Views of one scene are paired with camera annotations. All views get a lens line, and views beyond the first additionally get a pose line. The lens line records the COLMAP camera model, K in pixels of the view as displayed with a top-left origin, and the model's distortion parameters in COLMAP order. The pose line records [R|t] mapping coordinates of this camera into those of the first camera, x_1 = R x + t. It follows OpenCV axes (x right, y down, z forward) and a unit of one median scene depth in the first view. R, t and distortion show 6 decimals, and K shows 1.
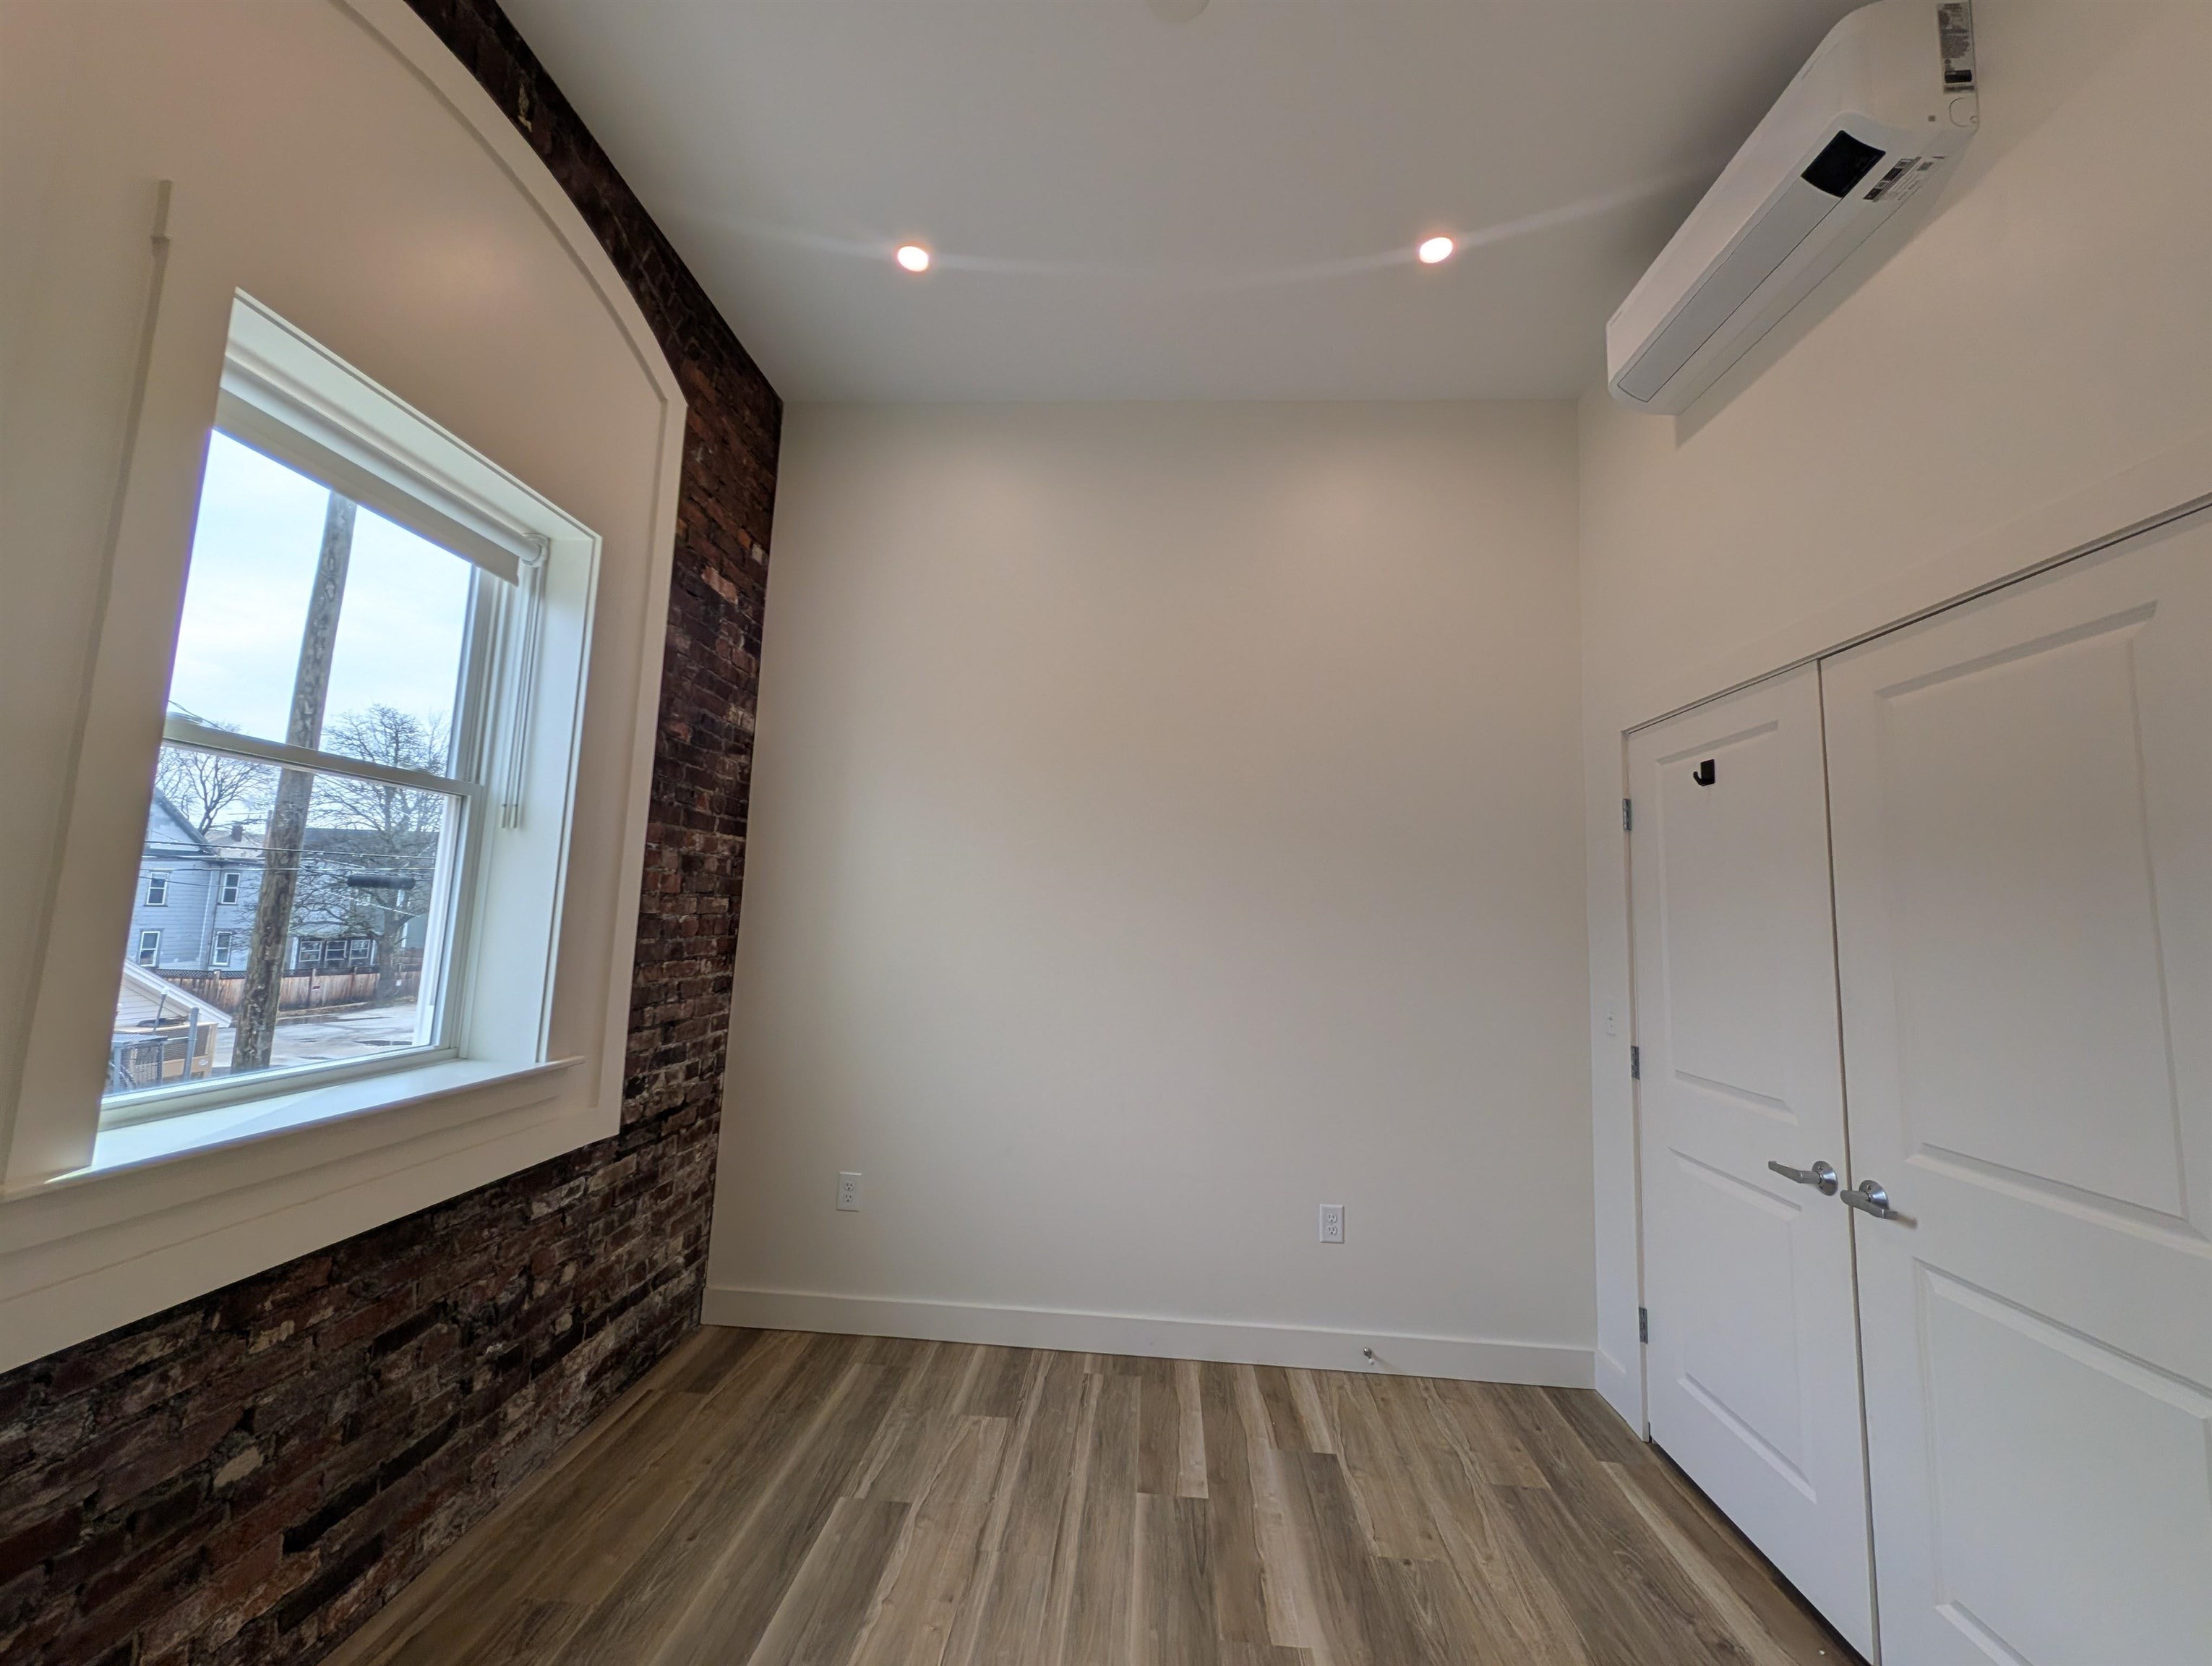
lens RADIAL K [[853.2, 0, 1121.6], [0, 853.2, 826.6], [0, 0, 1]] dist [0.001271, 0.000046]
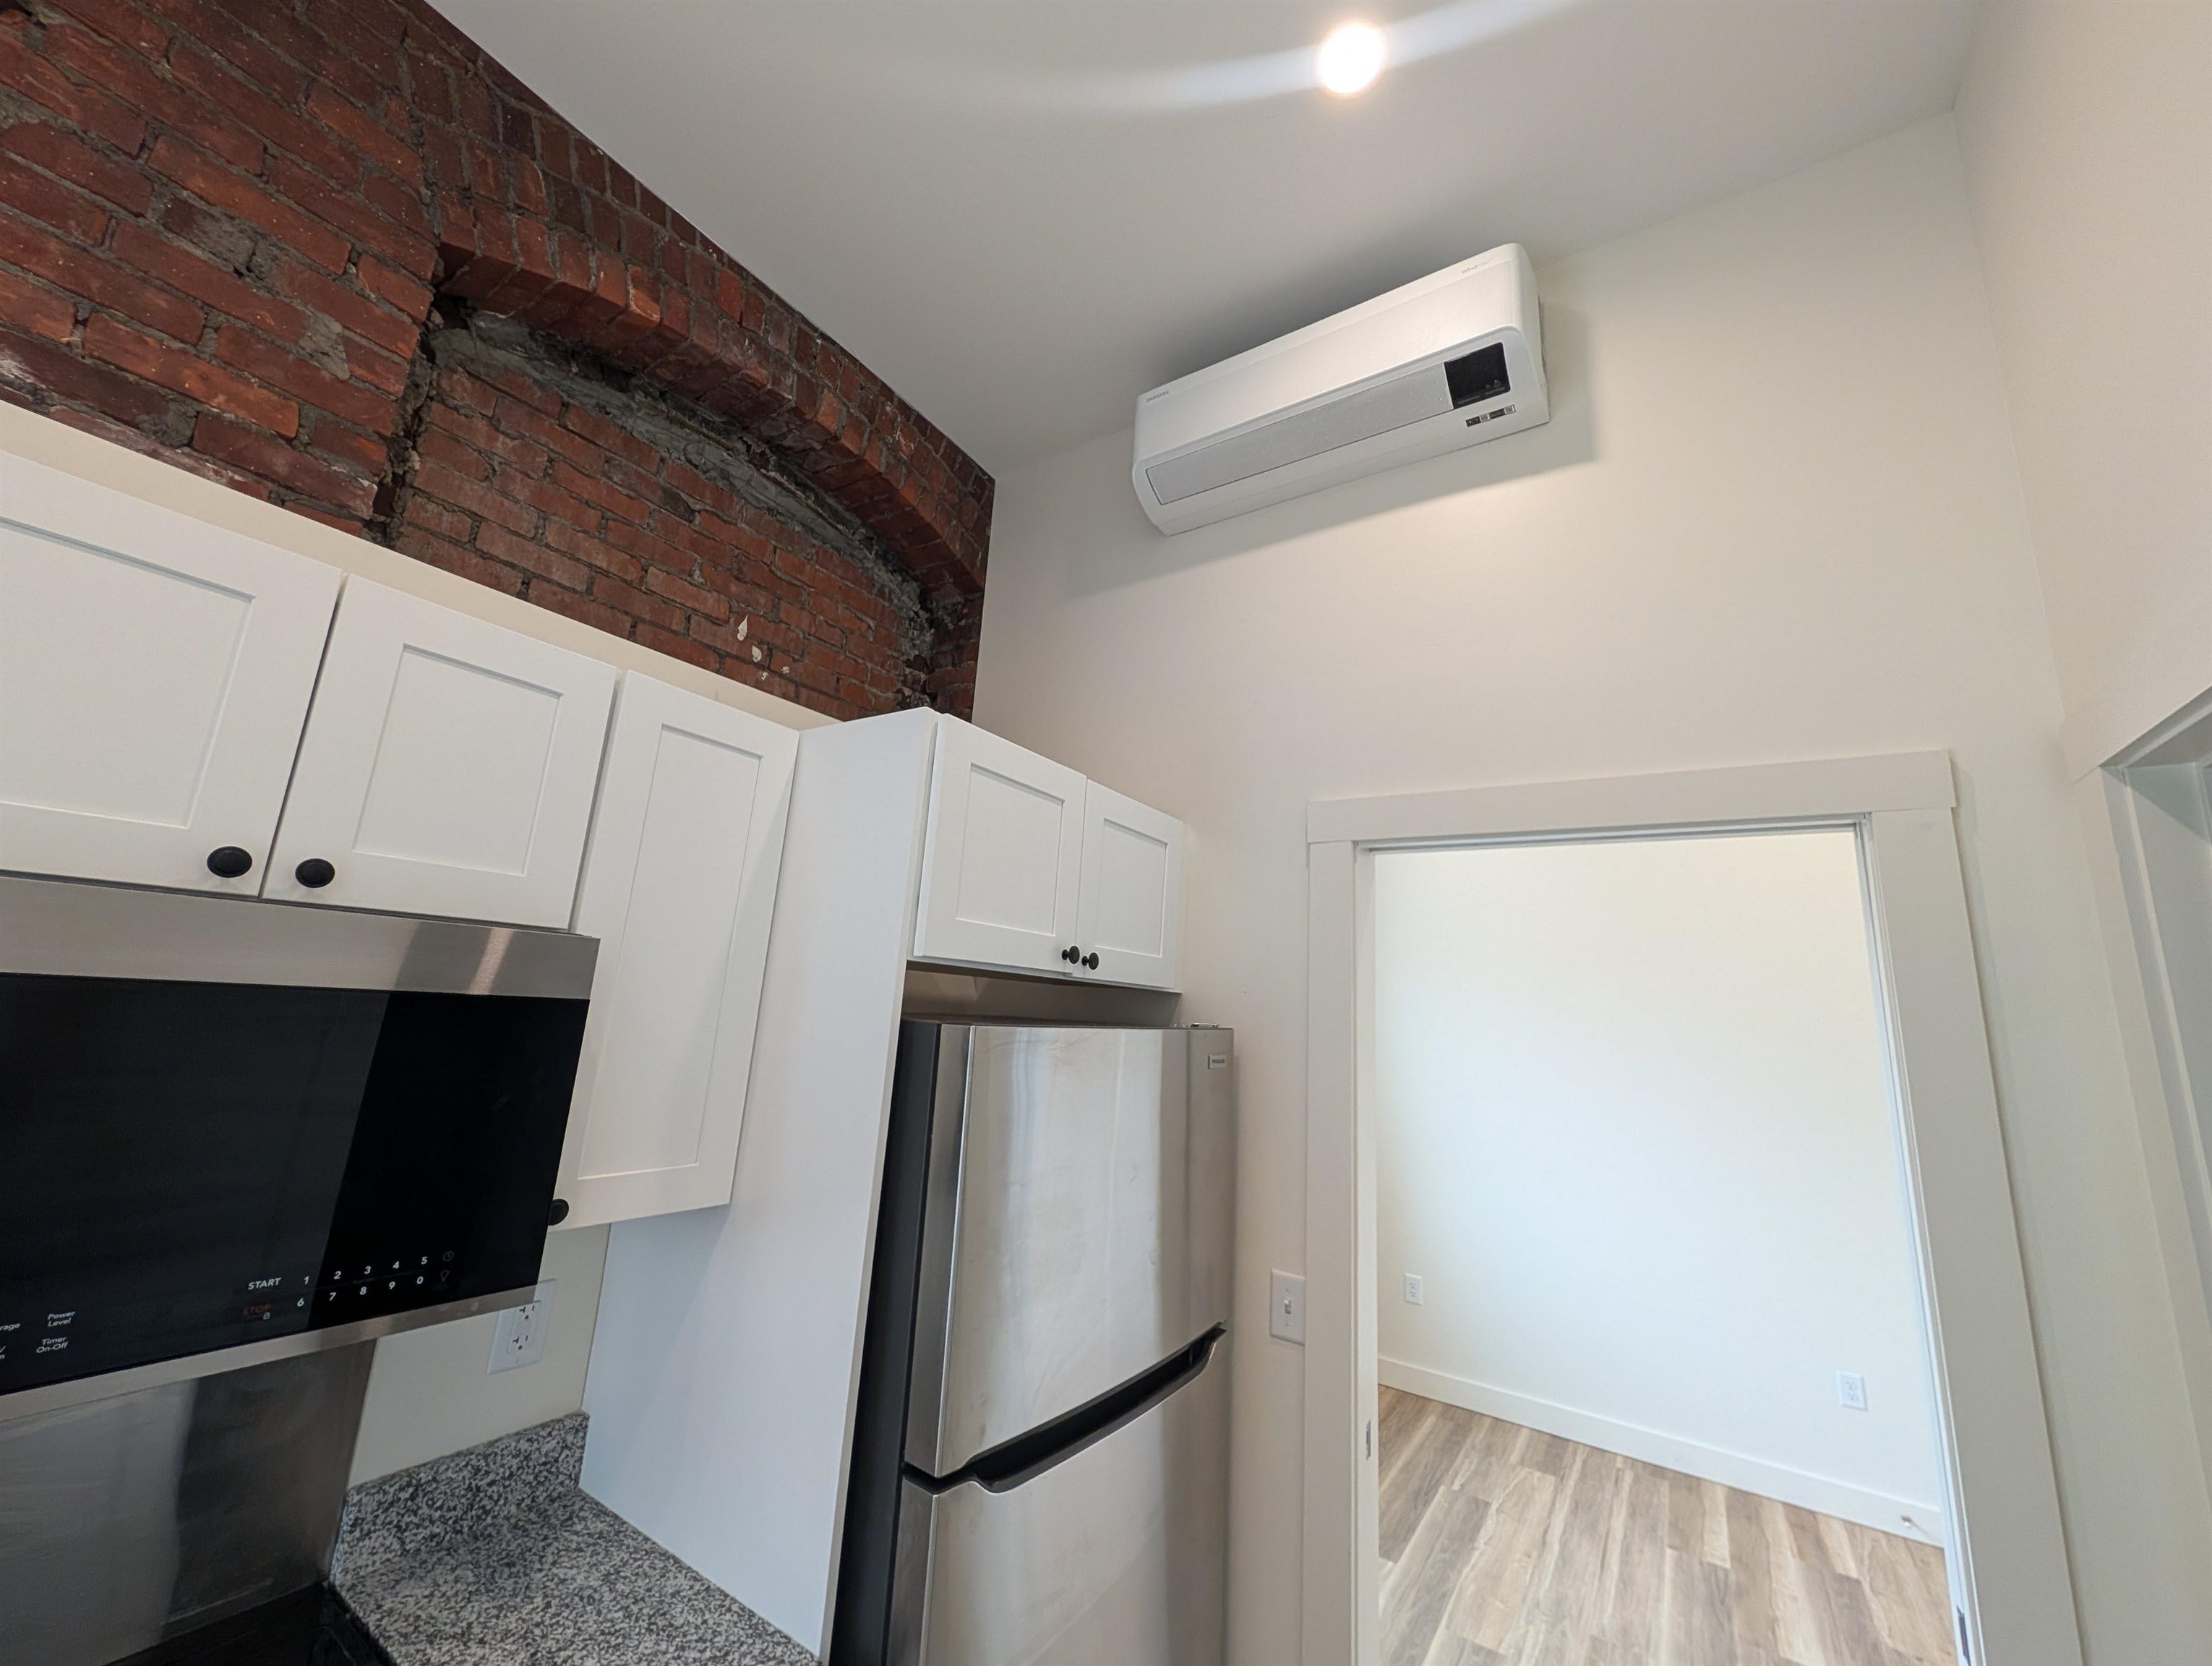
lens RADIAL K [[853.2, 0, 1113.2], [0, 853.2, 829.5], [0, 0, 1]] dist [0.001271, 0.000046]
pose [[0.860322, -0.095737, -0.500679, 0.047692], [0.029967, 0.990005, -0.137812, -0.192833], [0.508869, 0.103559, 0.854592, -0.710718]]
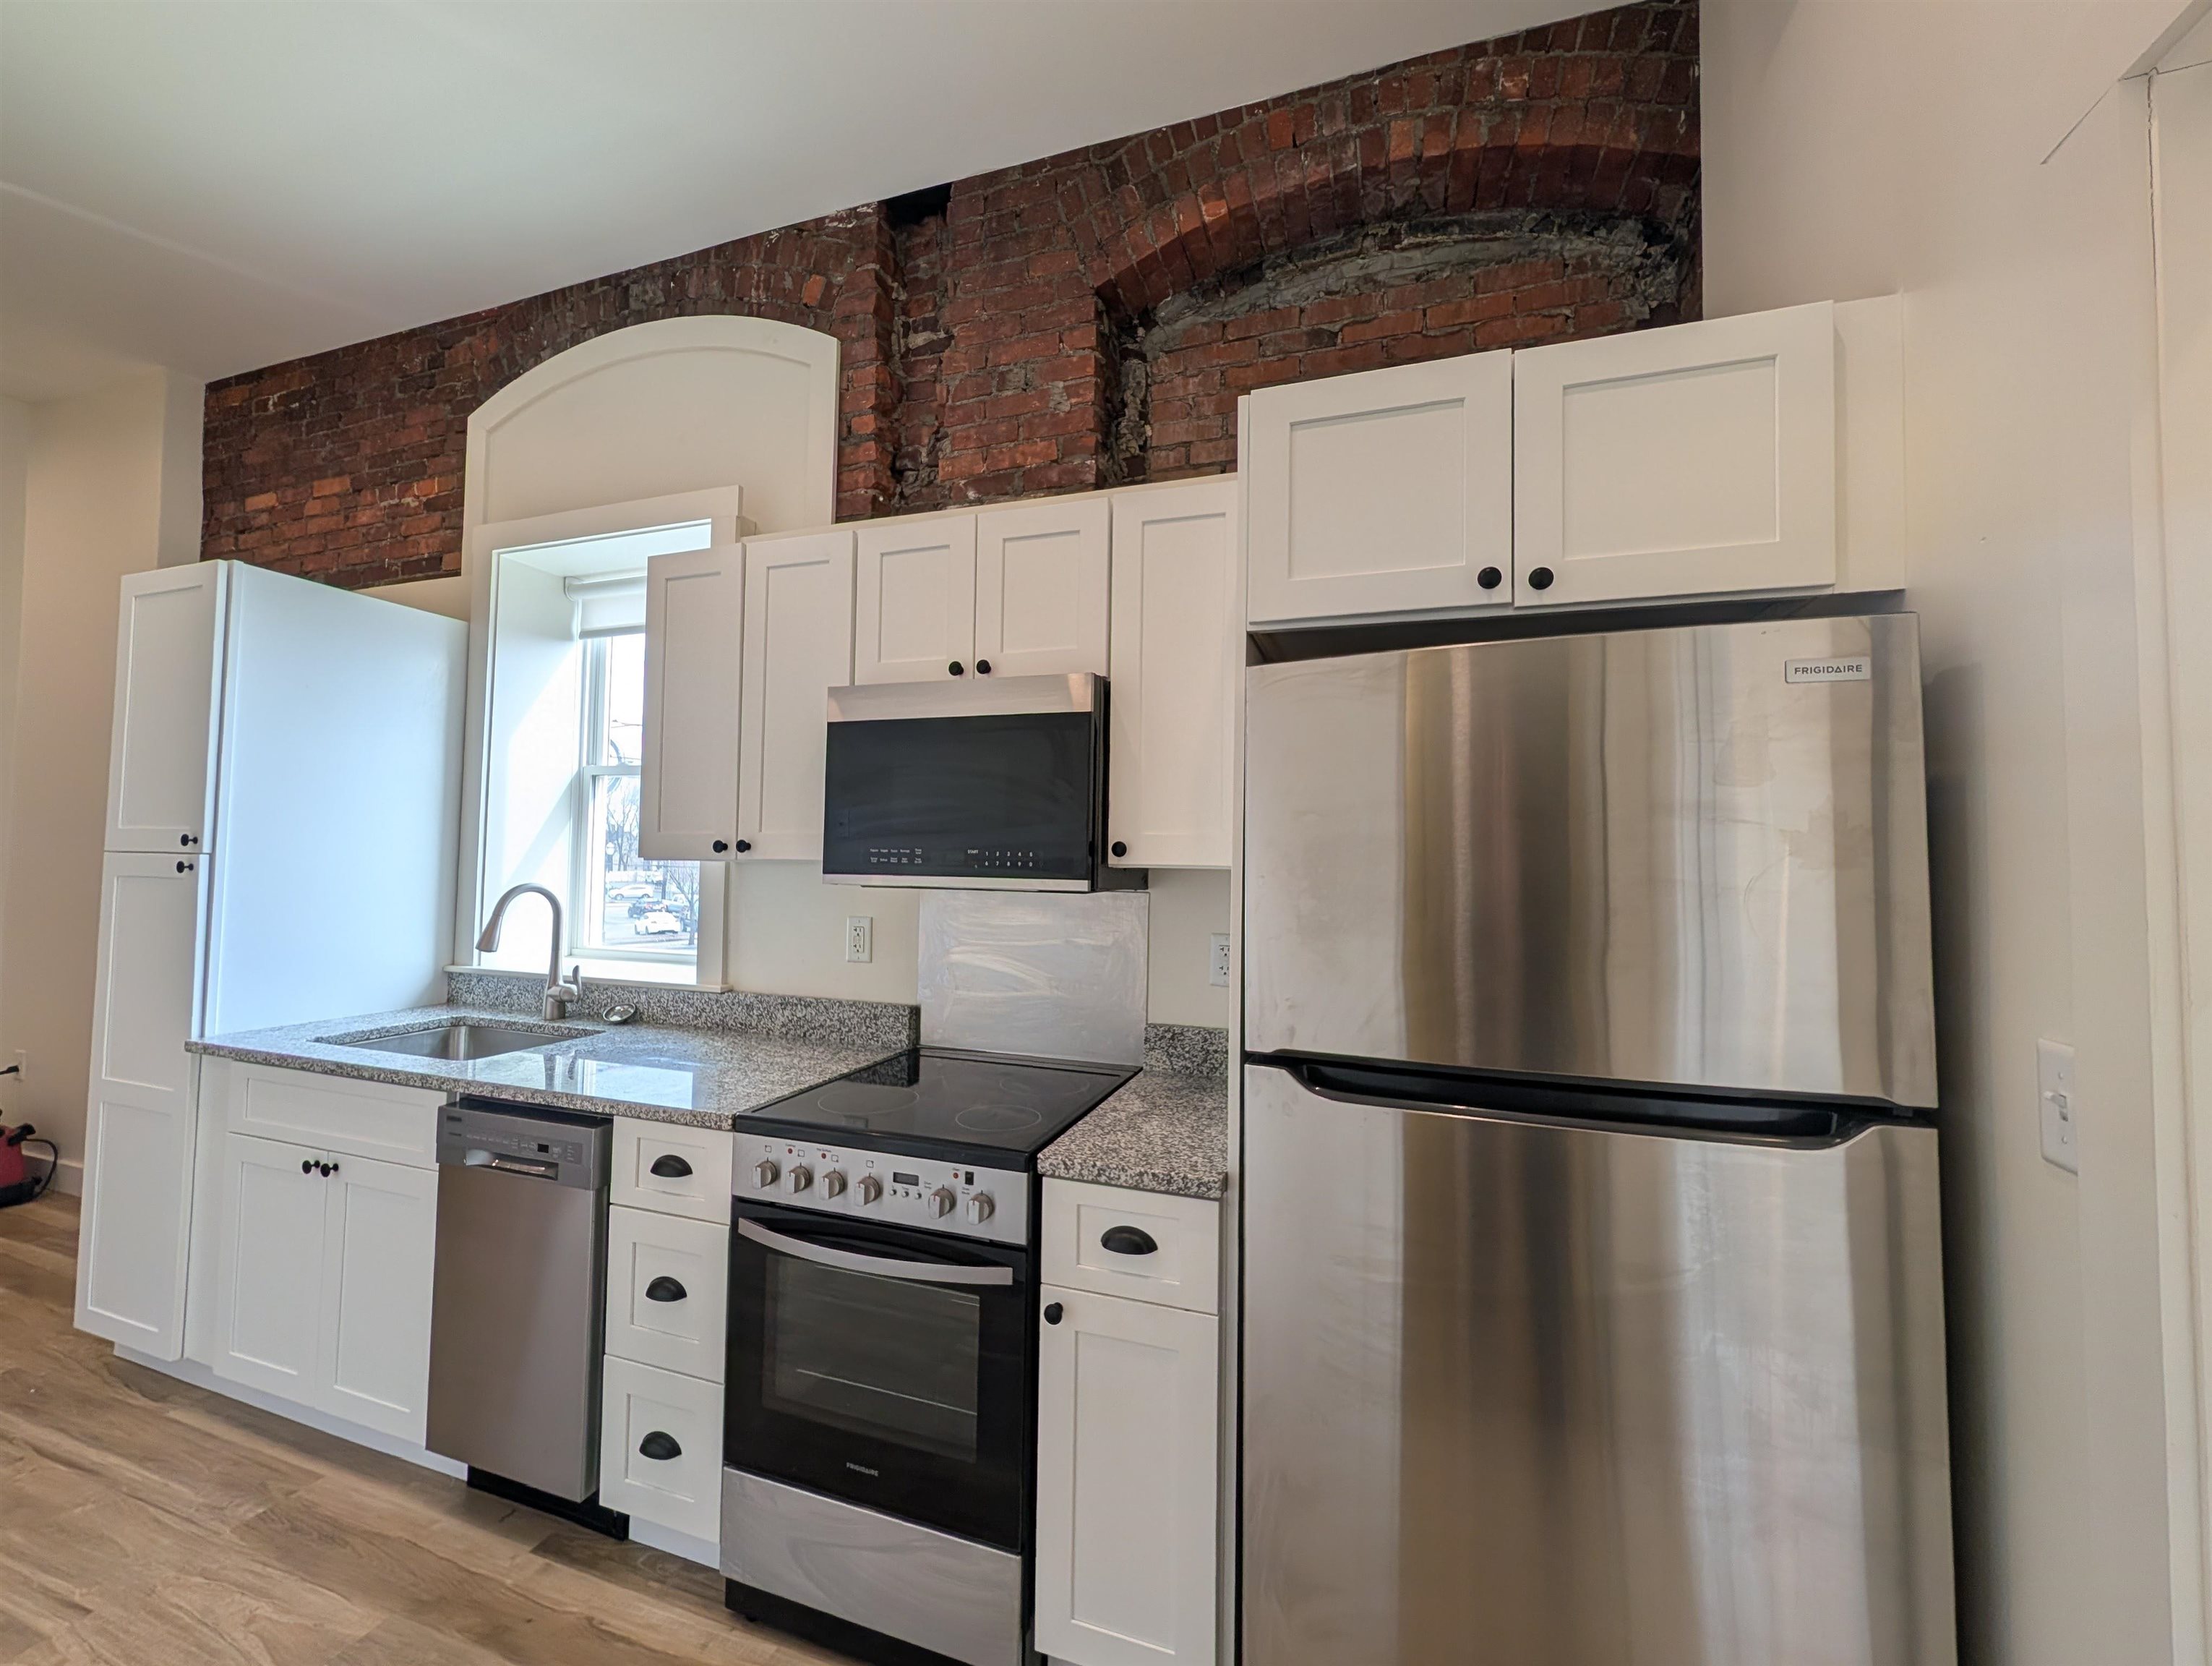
lens RADIAL K [[853.2, 0, 1099.6], [0, 853.2, 829.7], [0, 0, 1]] dist [0.001271, 0.000046]
pose [[-0.277796, -0.081981, -0.957135, 0.240089], [0.075544, 0.991402, -0.106842, 0.003146], [0.957665, -0.101986, -0.269215, -0.257205]]
